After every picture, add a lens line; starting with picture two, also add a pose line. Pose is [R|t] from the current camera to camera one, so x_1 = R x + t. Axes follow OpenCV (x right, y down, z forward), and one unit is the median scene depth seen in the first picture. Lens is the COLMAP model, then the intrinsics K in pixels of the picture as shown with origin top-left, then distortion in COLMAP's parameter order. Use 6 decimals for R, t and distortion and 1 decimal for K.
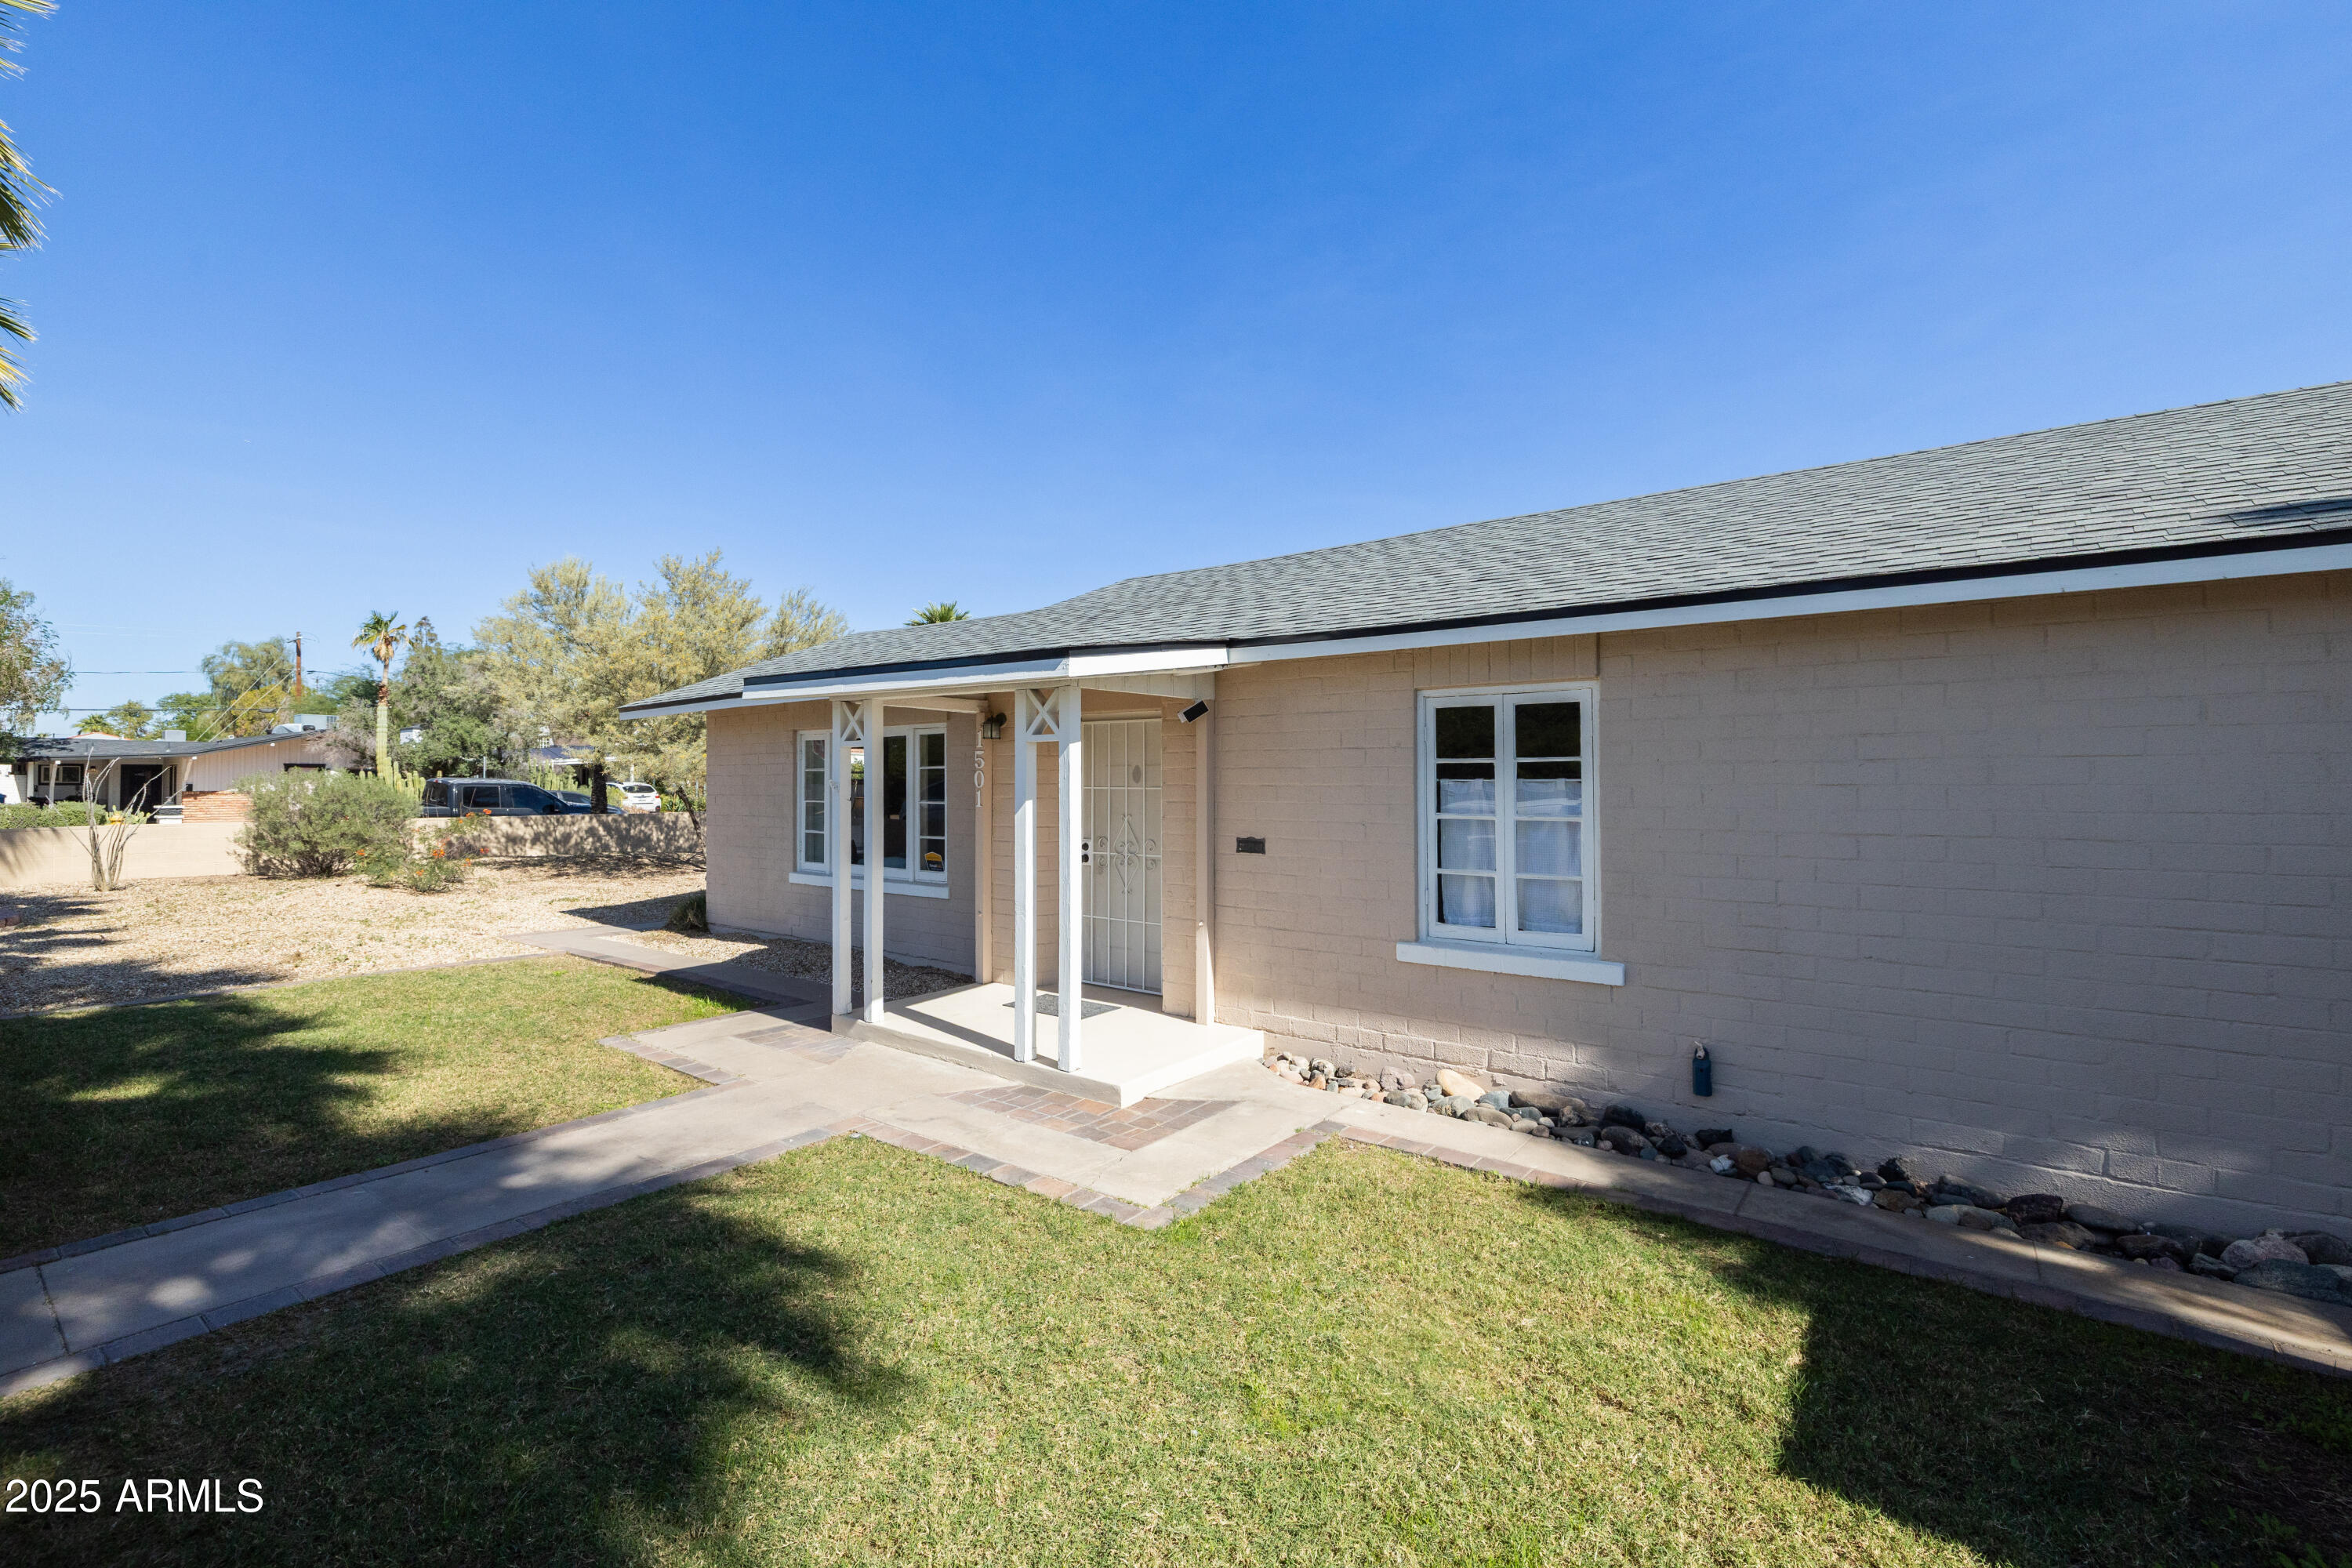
lens RADIAL K [[1035.4, 0, 1186.0], [0, 1035.4, 774.7], [0, 0, 1]] dist [0.000703, 0.000259]
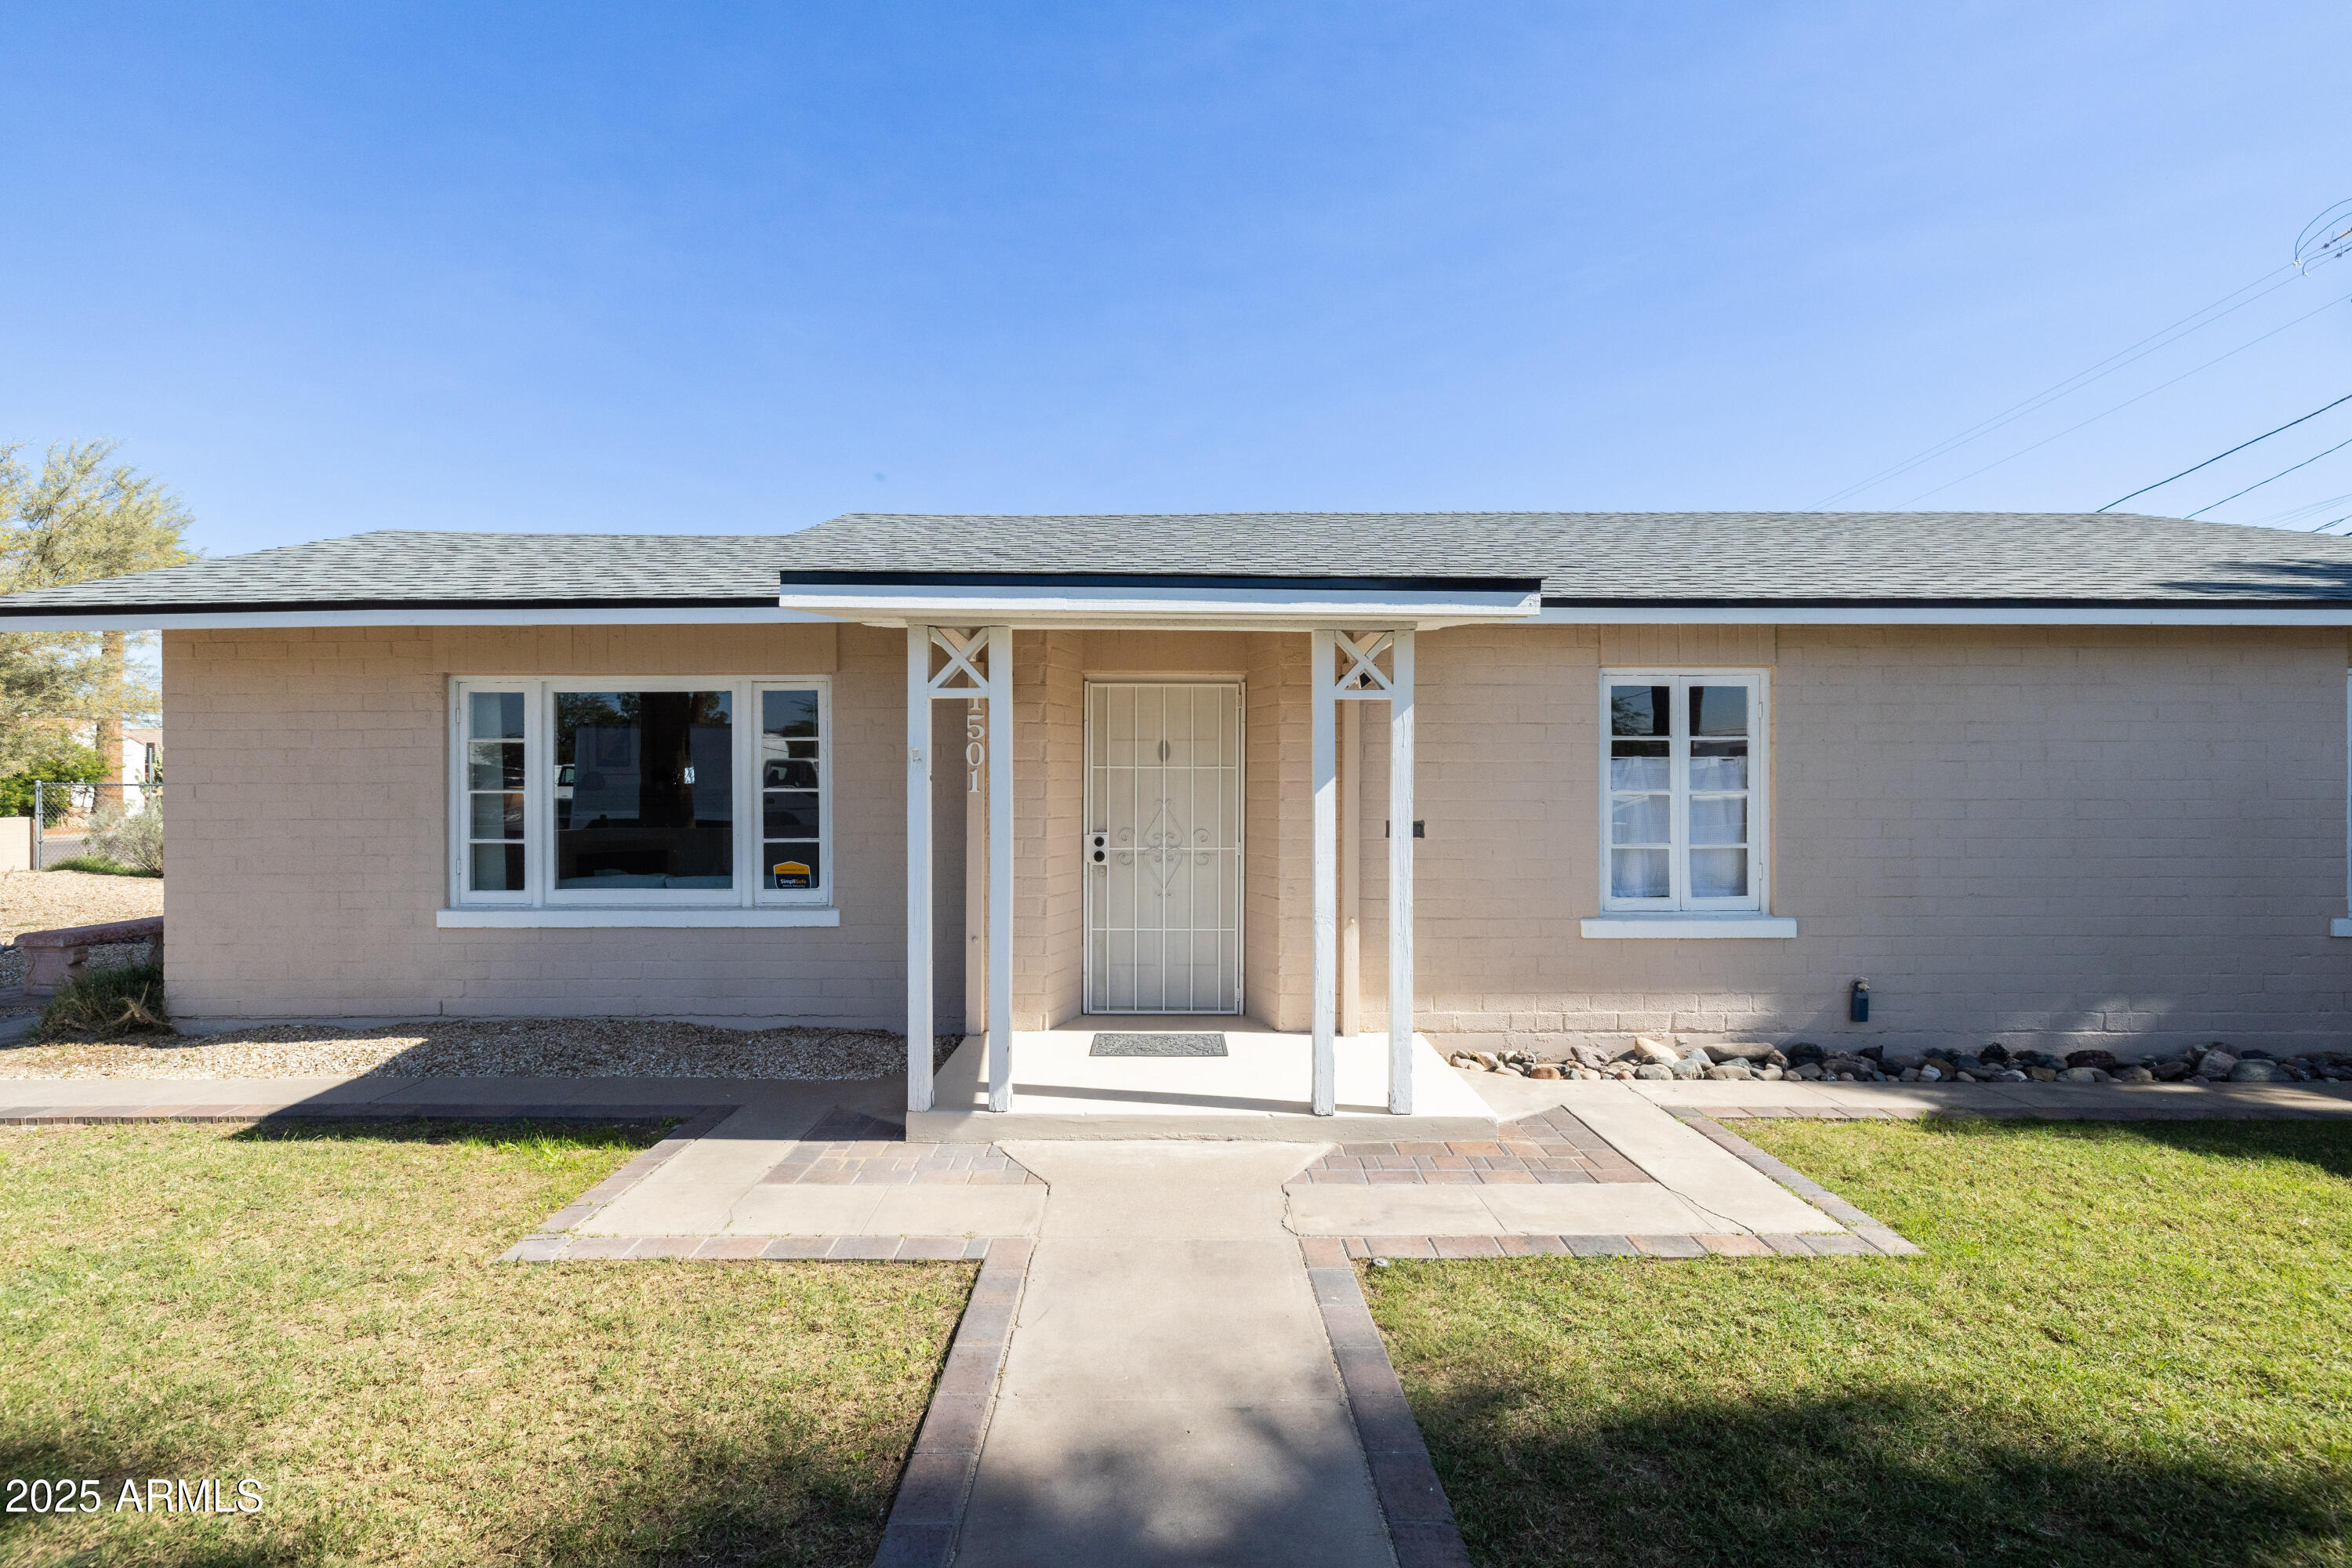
lens RADIAL K [[1008.1, 0, 1170.1], [0, 1008.1, 785.7], [0, 0, 1]] dist [0.001137, 0.000241]
pose [[0.789522, -0.001505, 0.613721, -0.643316], [-0.004056, 0.999962, 0.007671, 0.024742], [-0.613709, -0.008546, 0.789486, 0.437660]]
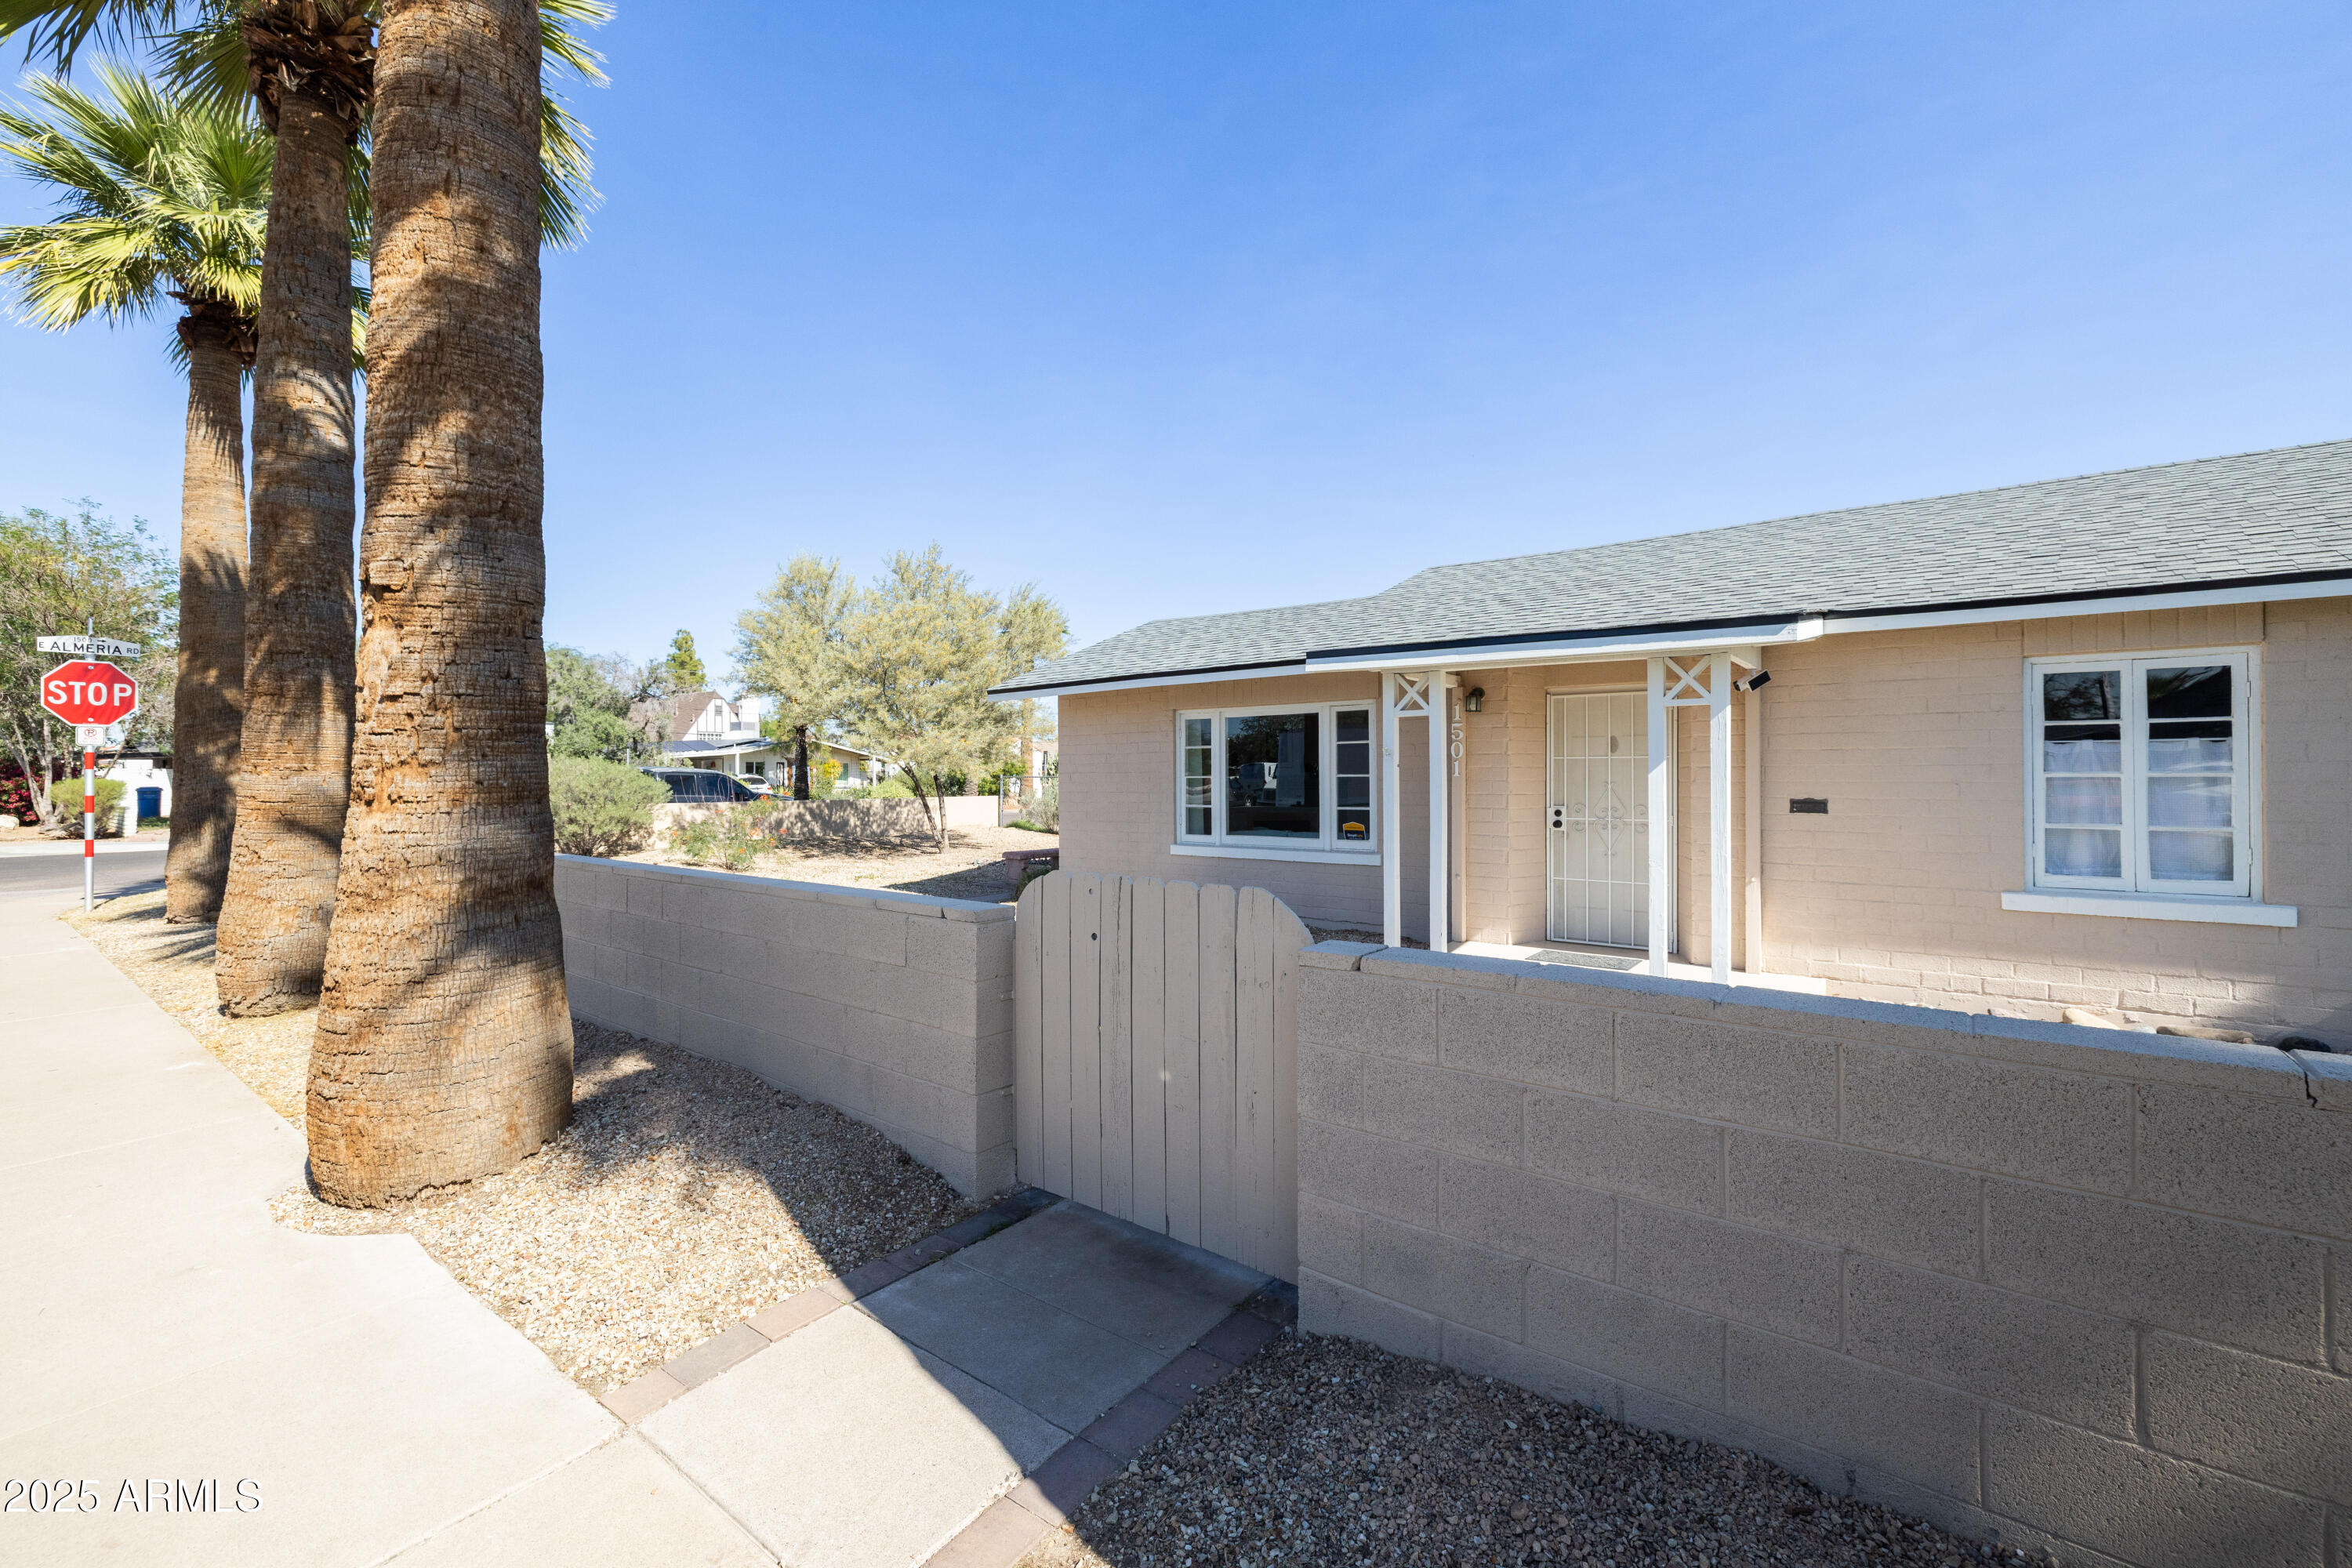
lens RADIAL K [[1011.2, 0, 1183.7], [0, 1011.2, 776.8], [0, 0, 1]] dist [0.011338, 0.000197]
pose [[0.999958, -0.000889, 0.009156, -0.599686], [0.000857, 0.999993, 0.003559, 0.034113], [-0.009159, -0.003551, 0.999952, -0.046648]]
